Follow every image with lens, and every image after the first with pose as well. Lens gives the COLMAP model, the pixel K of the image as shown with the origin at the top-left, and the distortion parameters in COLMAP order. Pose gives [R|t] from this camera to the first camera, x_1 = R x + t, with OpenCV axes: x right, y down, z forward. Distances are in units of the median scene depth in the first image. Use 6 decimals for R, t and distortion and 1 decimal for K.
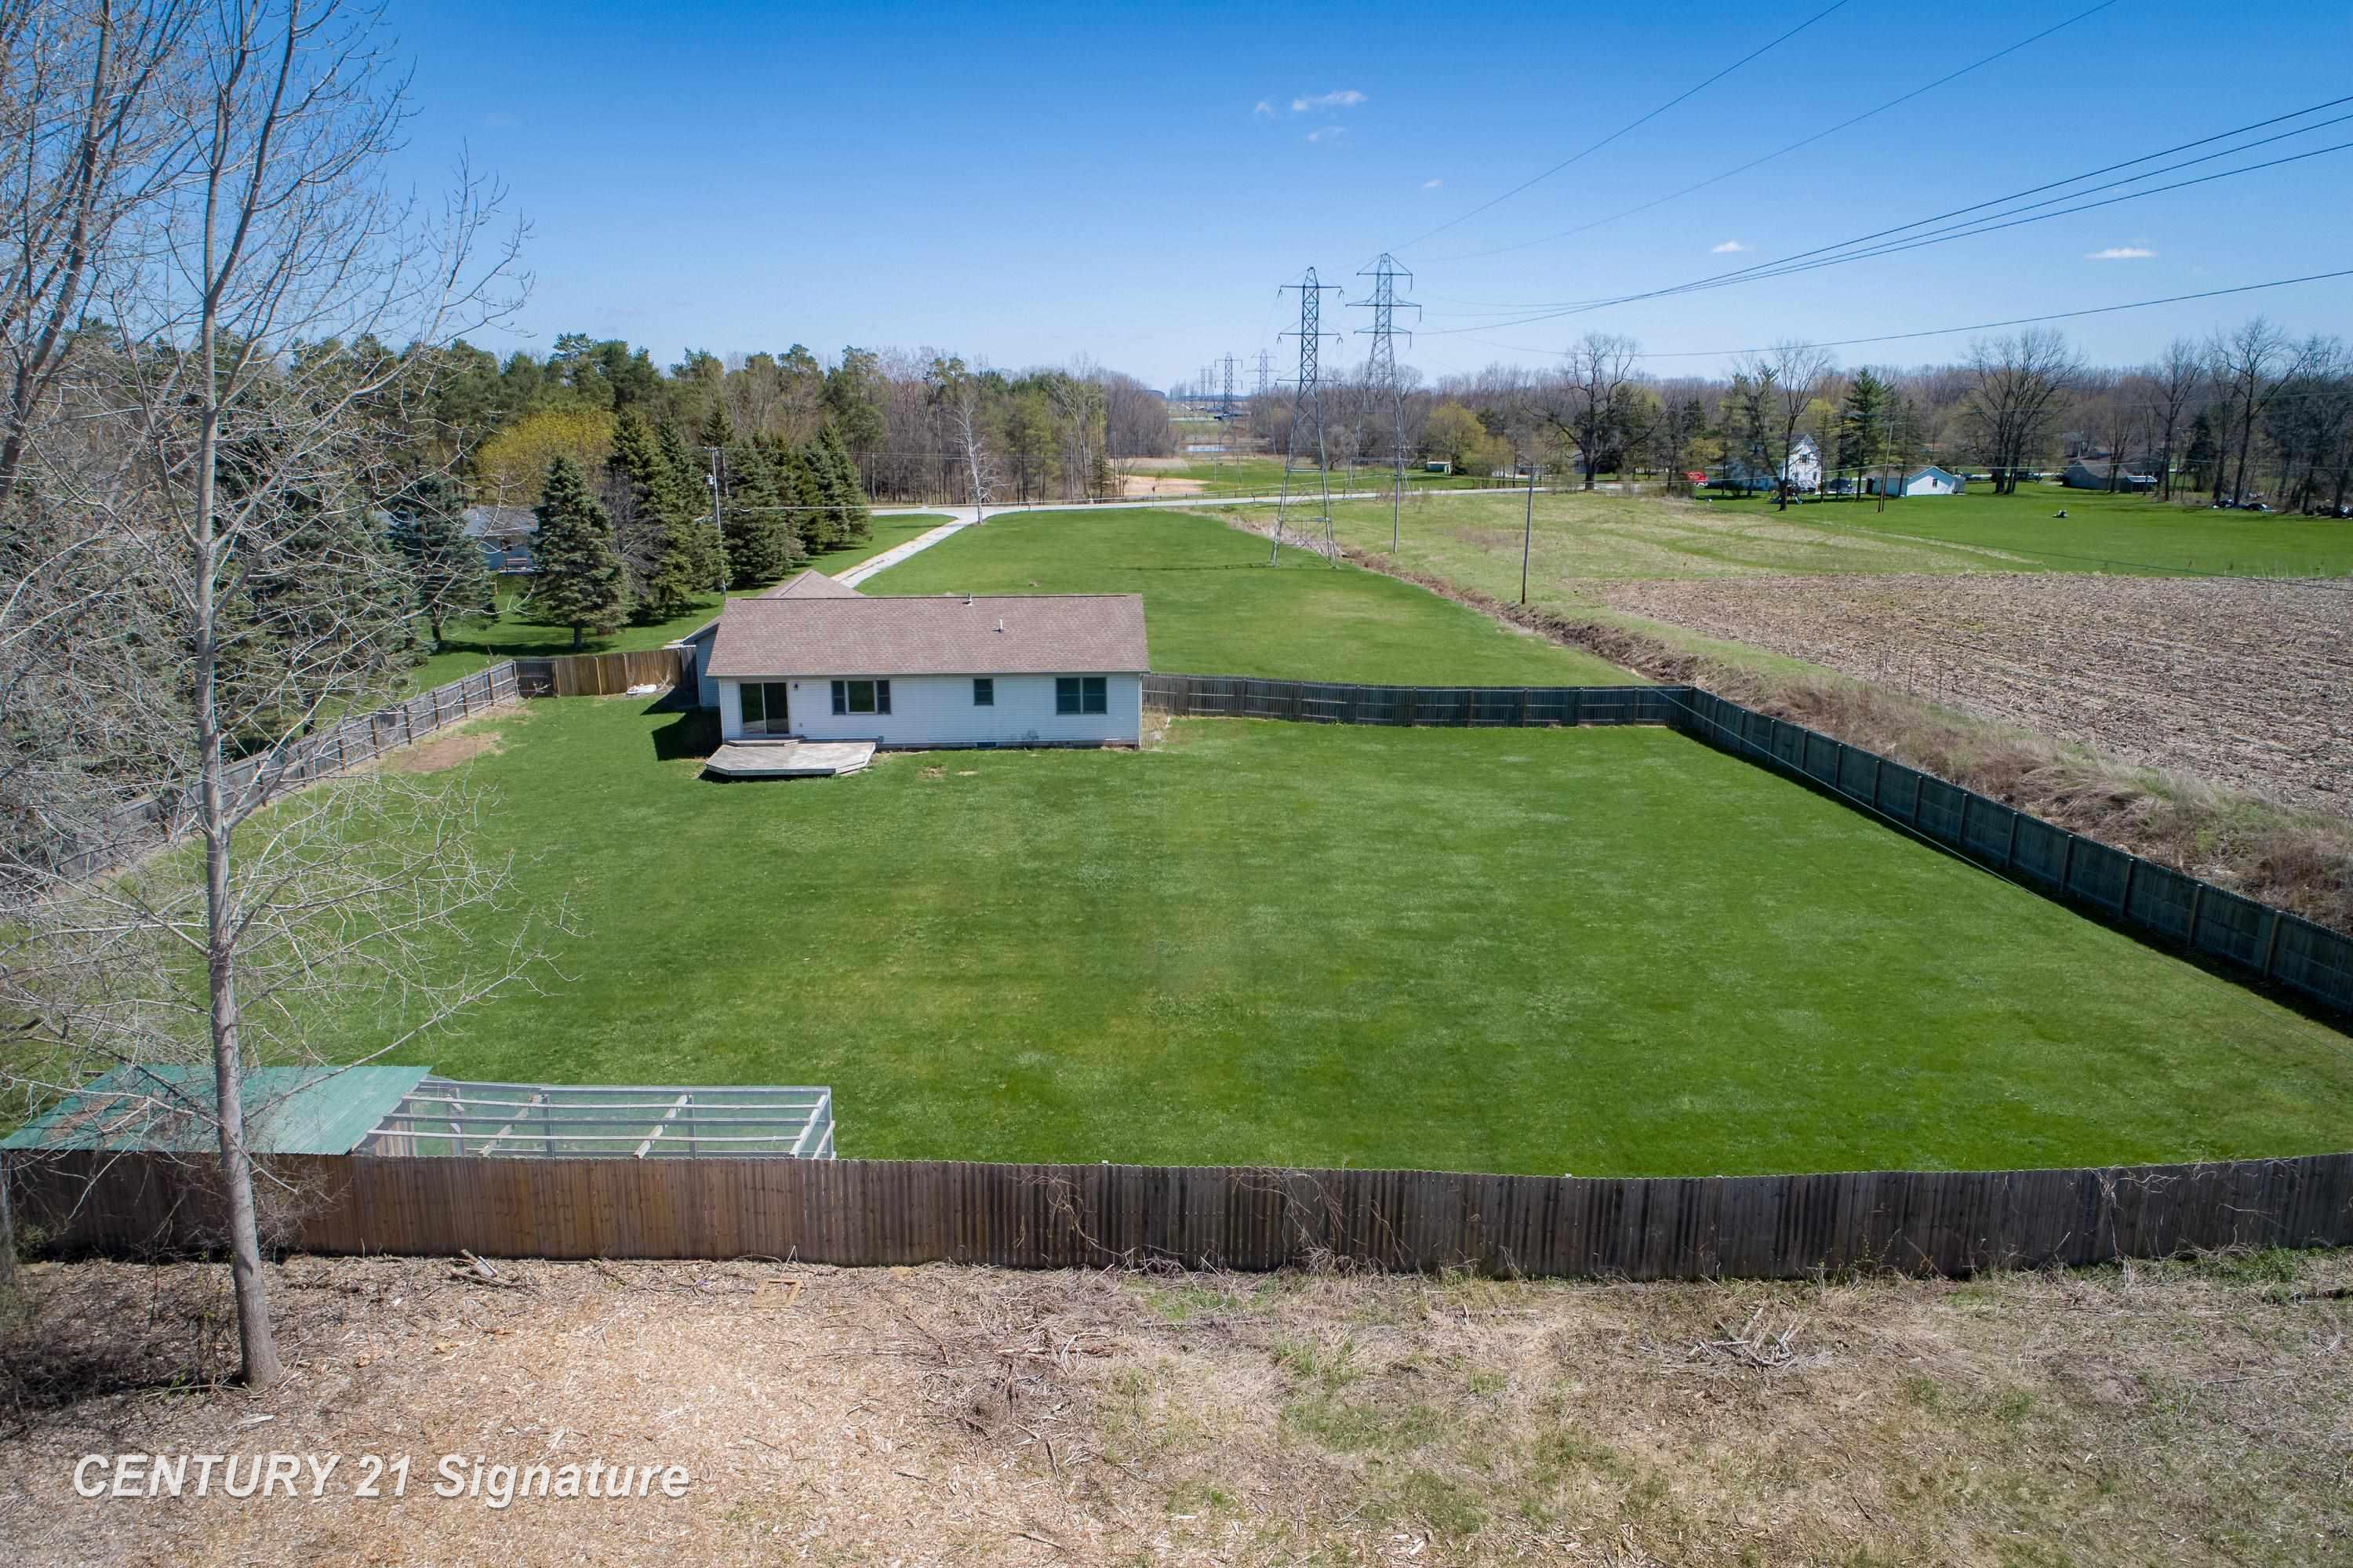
lens RADIAL K [[1588.0, 0, 1173.5], [0, 1588.0, 772.7], [0, 0, 1]] dist [-0.012721, 0.009306]
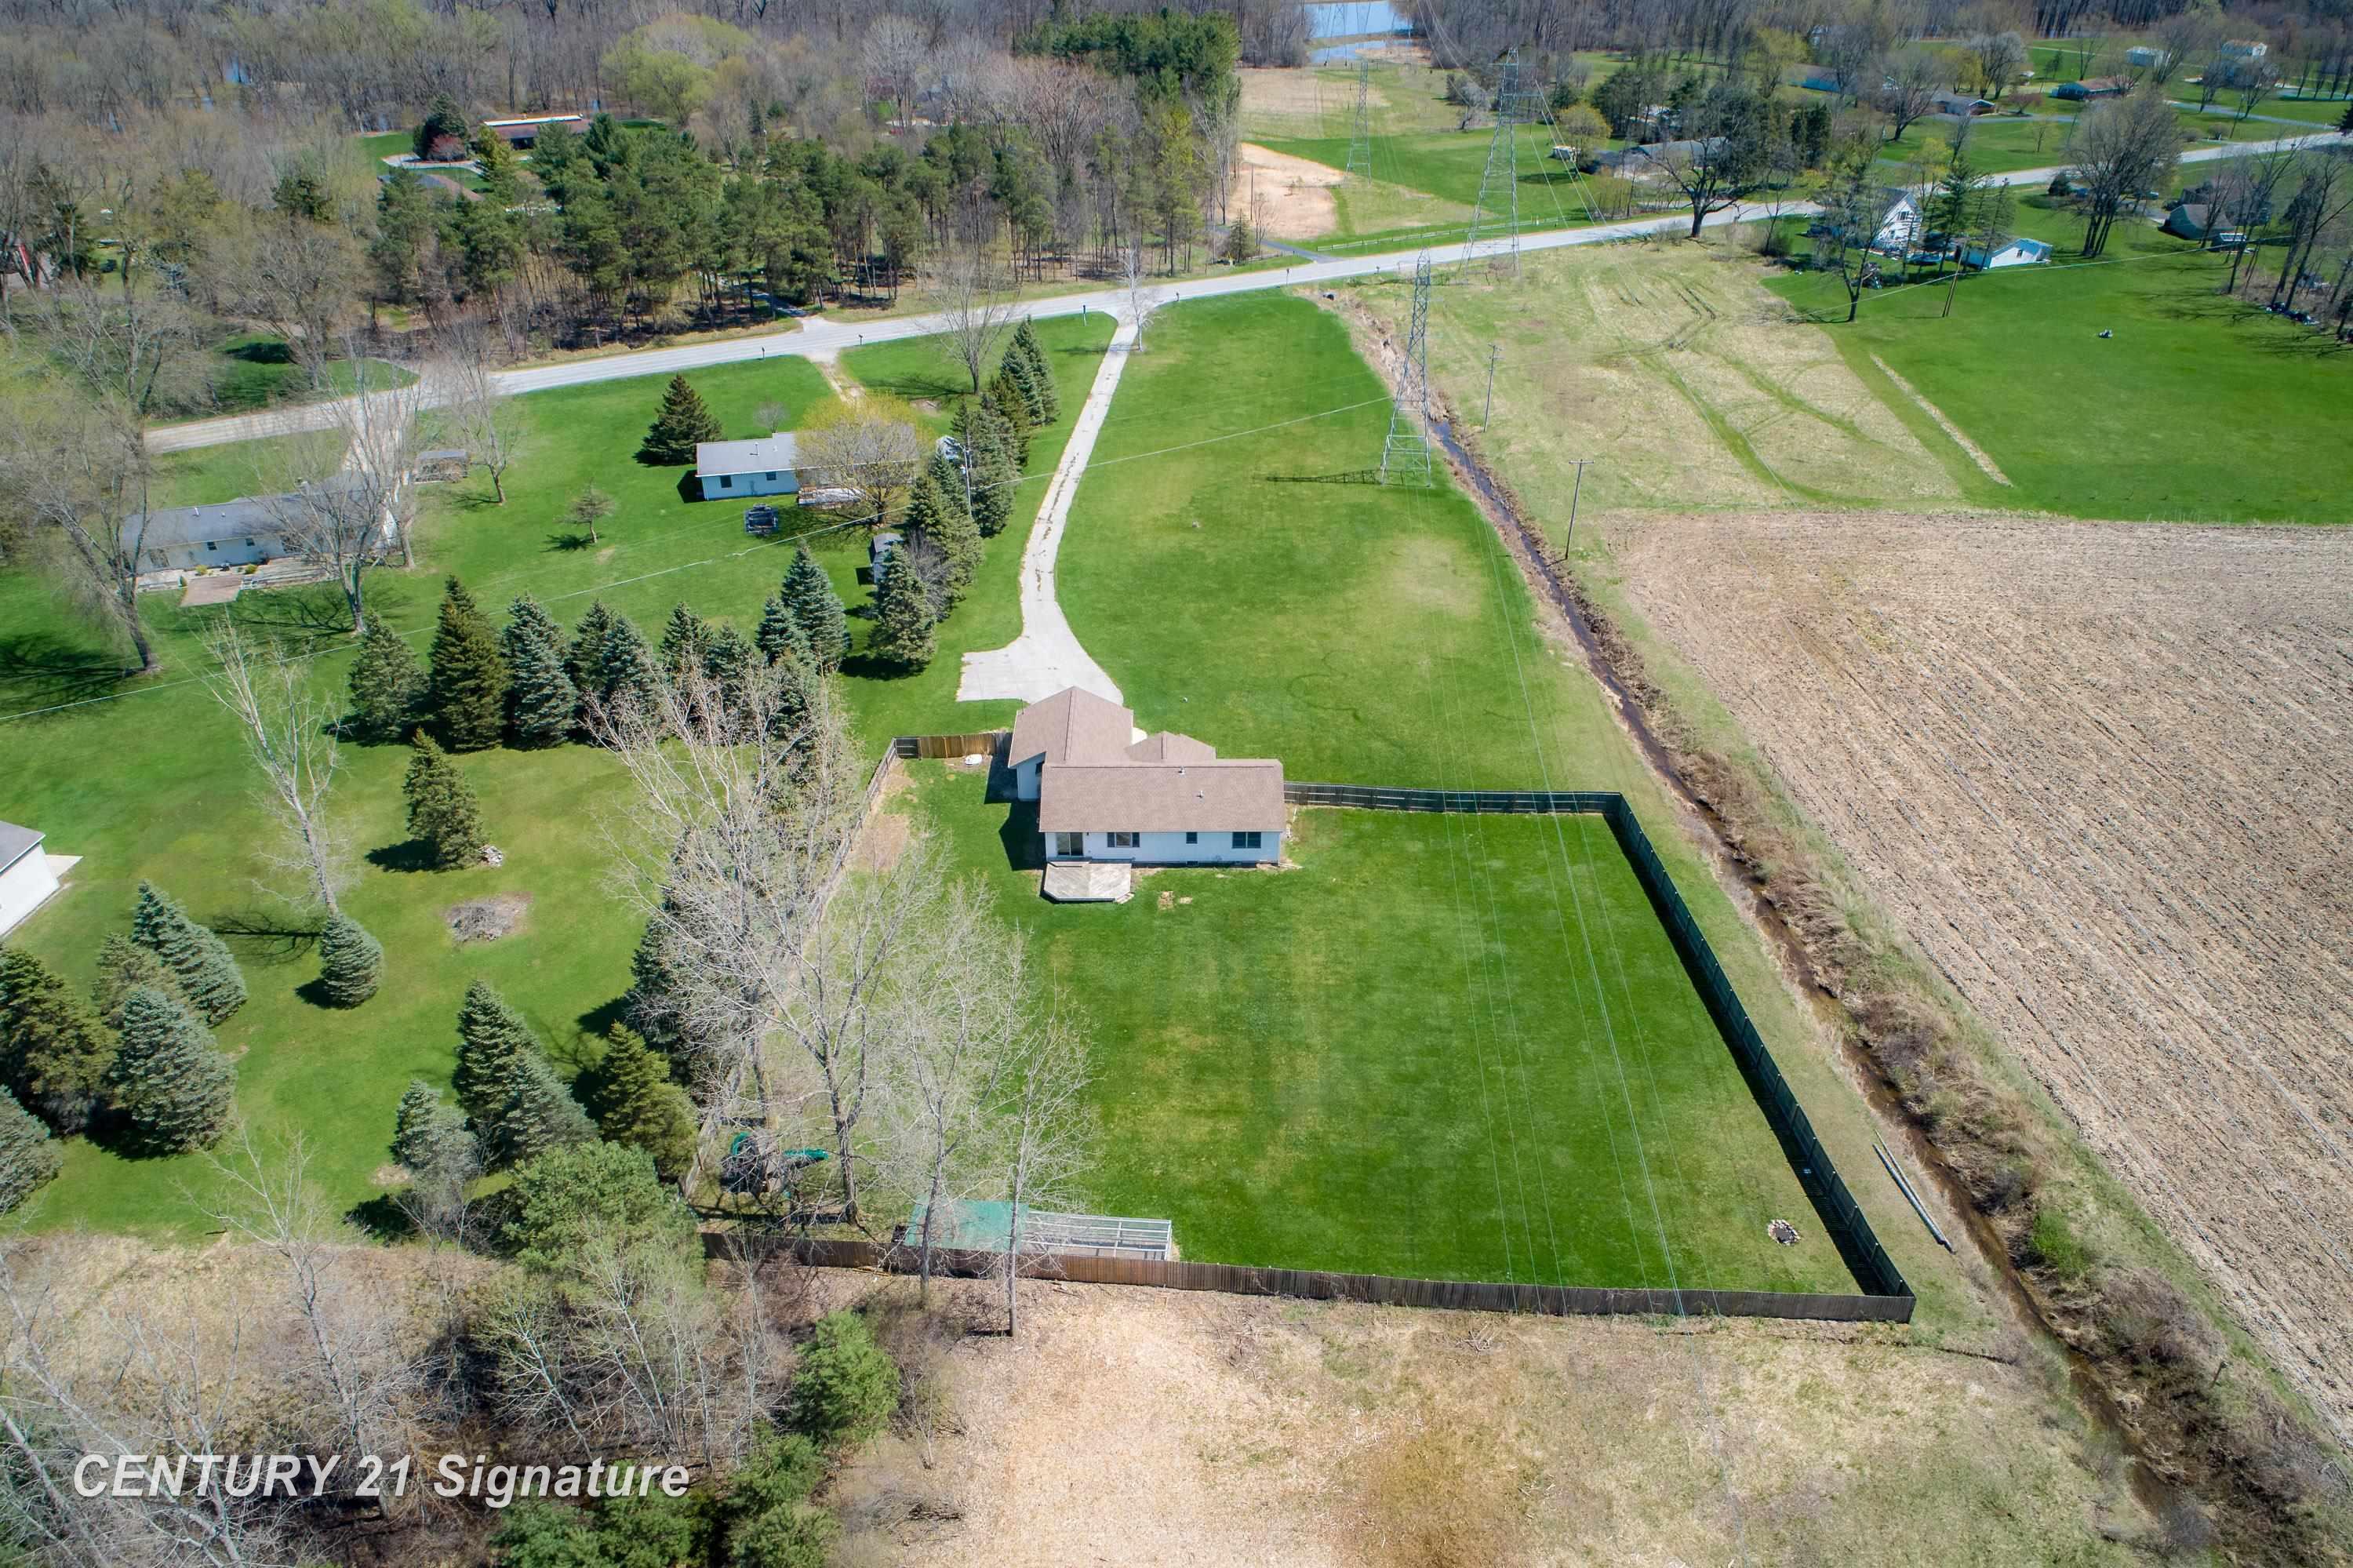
lens RADIAL K [[1575.9, 0, 1177.0], [0, 1575.9, 772.8], [0, 0, 1]] dist [-0.011948, 0.007881]
pose [[0.997288, 0.039118, -0.062343, -0.036962], [-0.019193, 0.955976, 0.292815, -0.802439], [0.071053, -0.290825, 0.954134, -0.833424]]
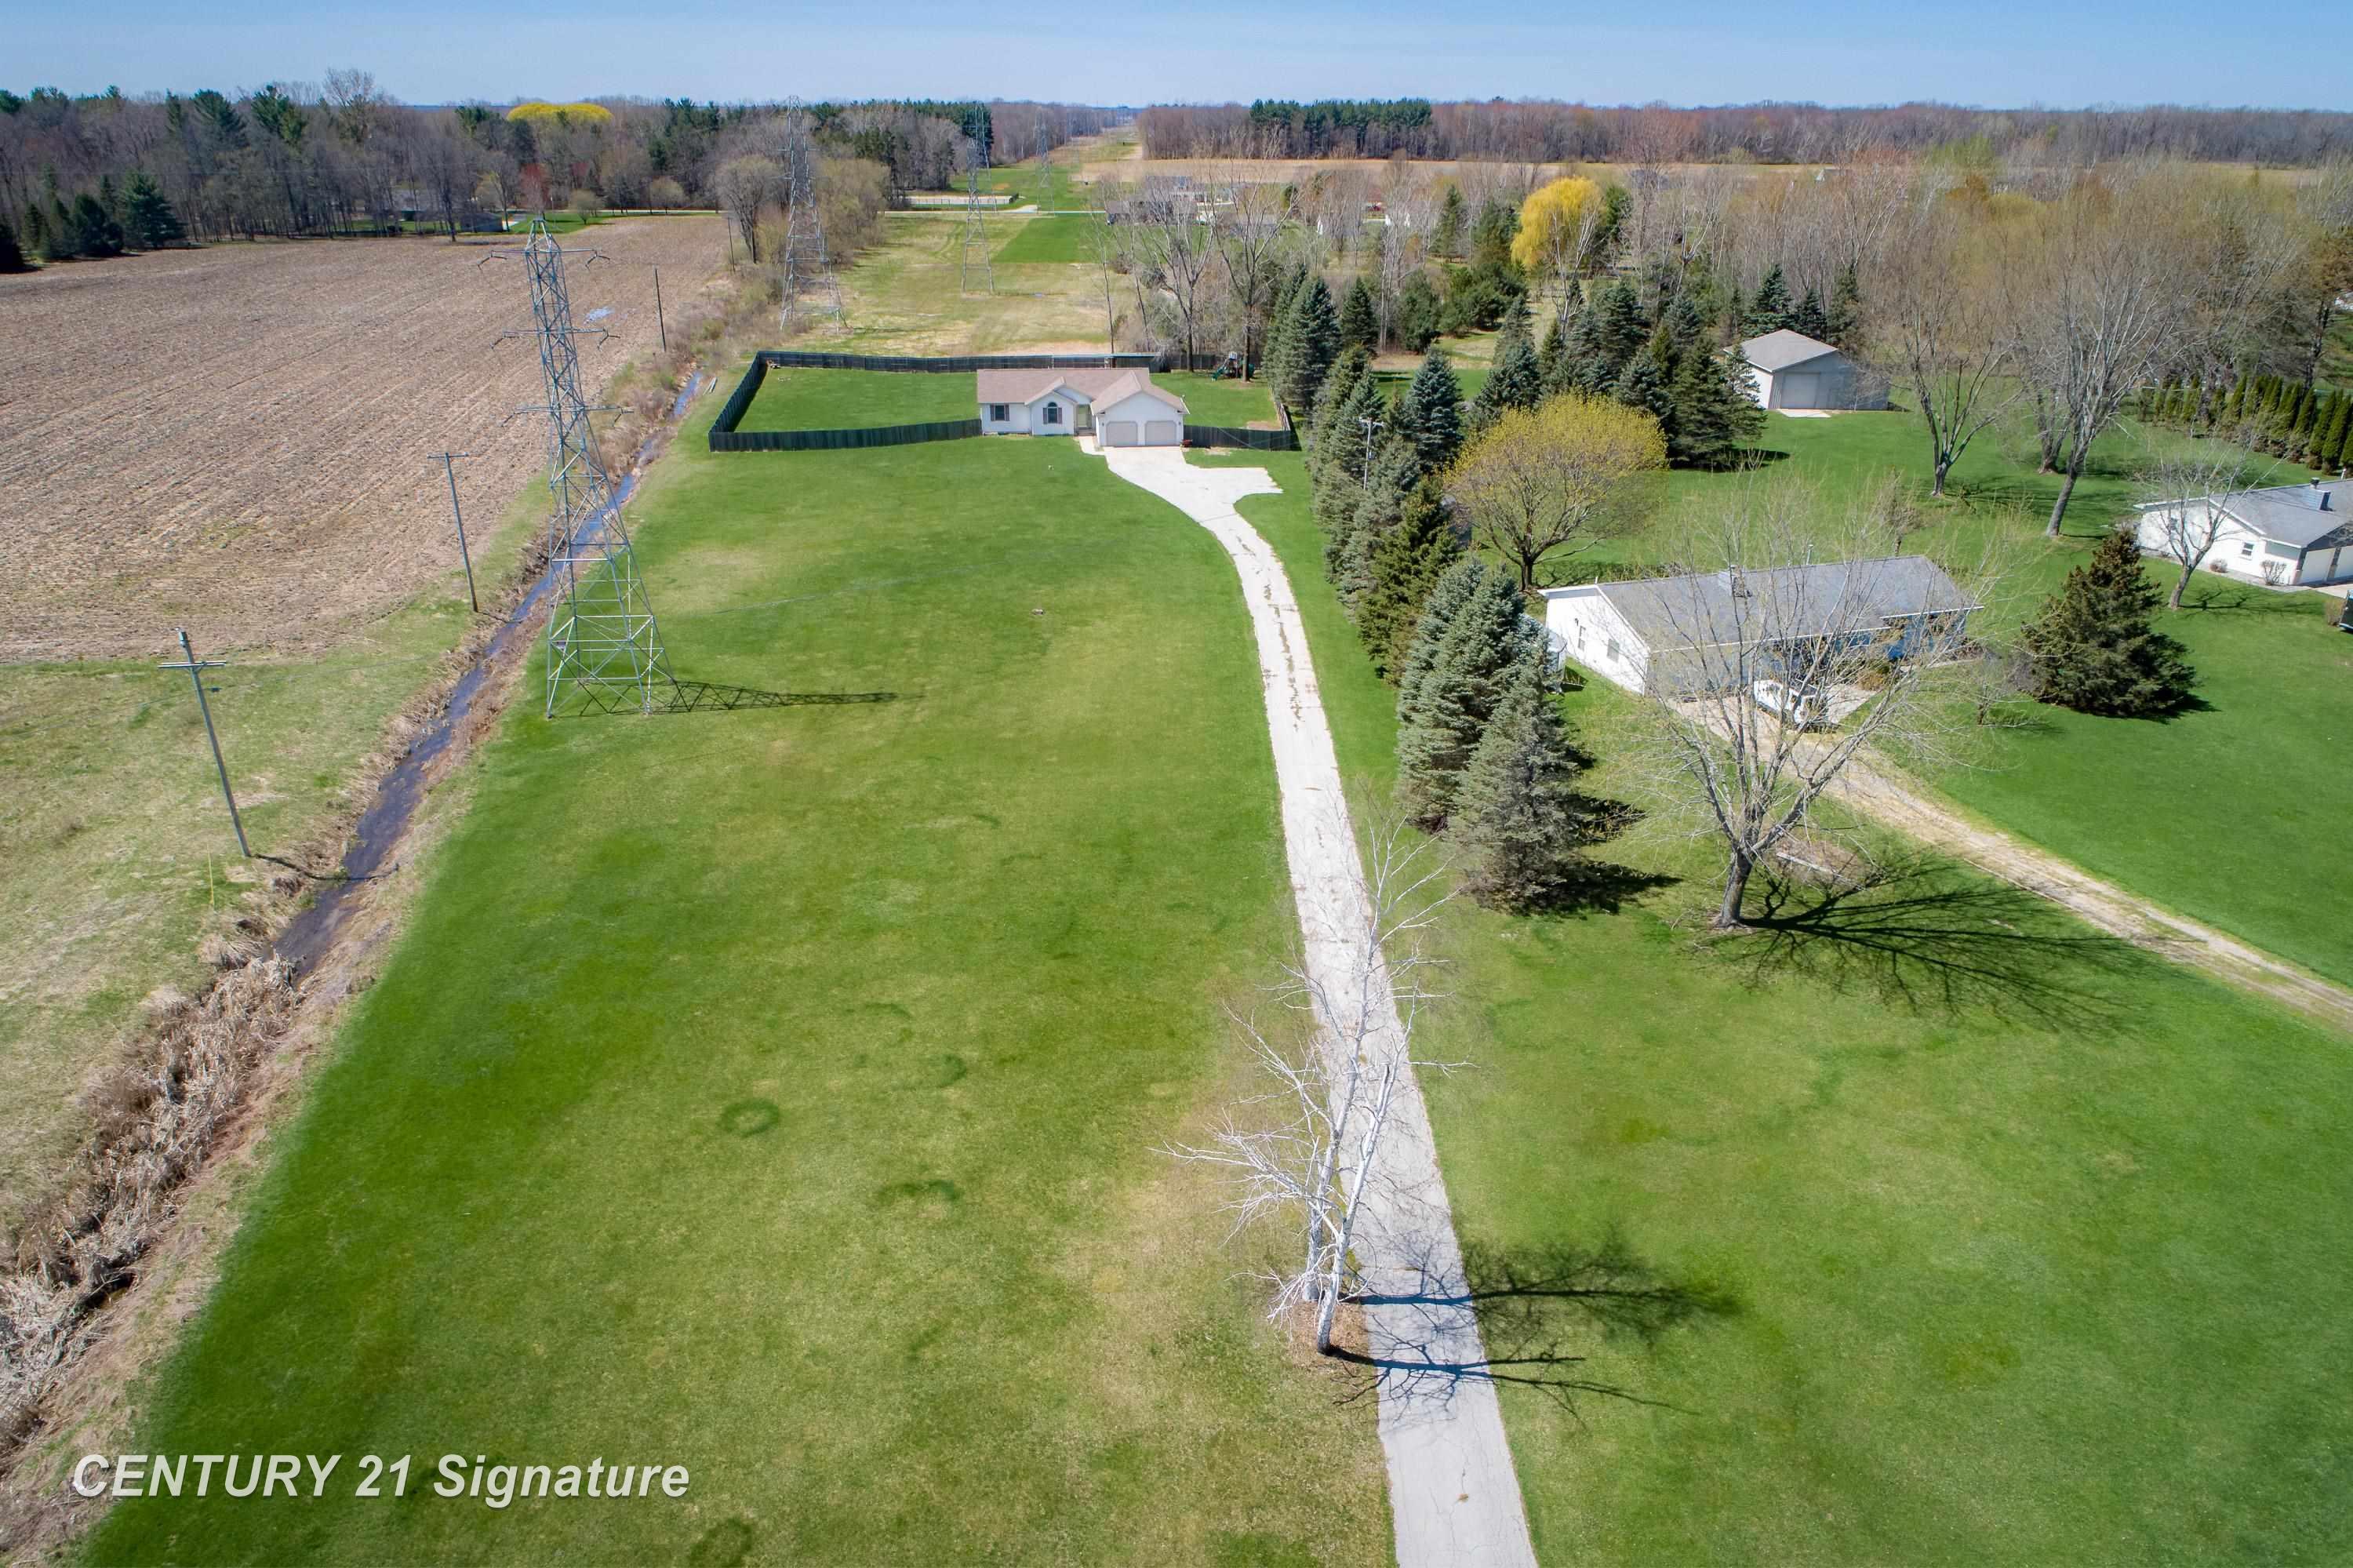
lens RADIAL K [[1575.9, 0, 1177.0], [0, 1575.9, 772.8], [0, 0, 1]] dist [-0.011948, 0.007881]
pose [[-0.999886, 0.002028, -0.014974, -0.378447], [-0.007431, 0.796828, 0.604160, -1.414836], [0.013157, 0.604203, -0.796722, 4.310789]]
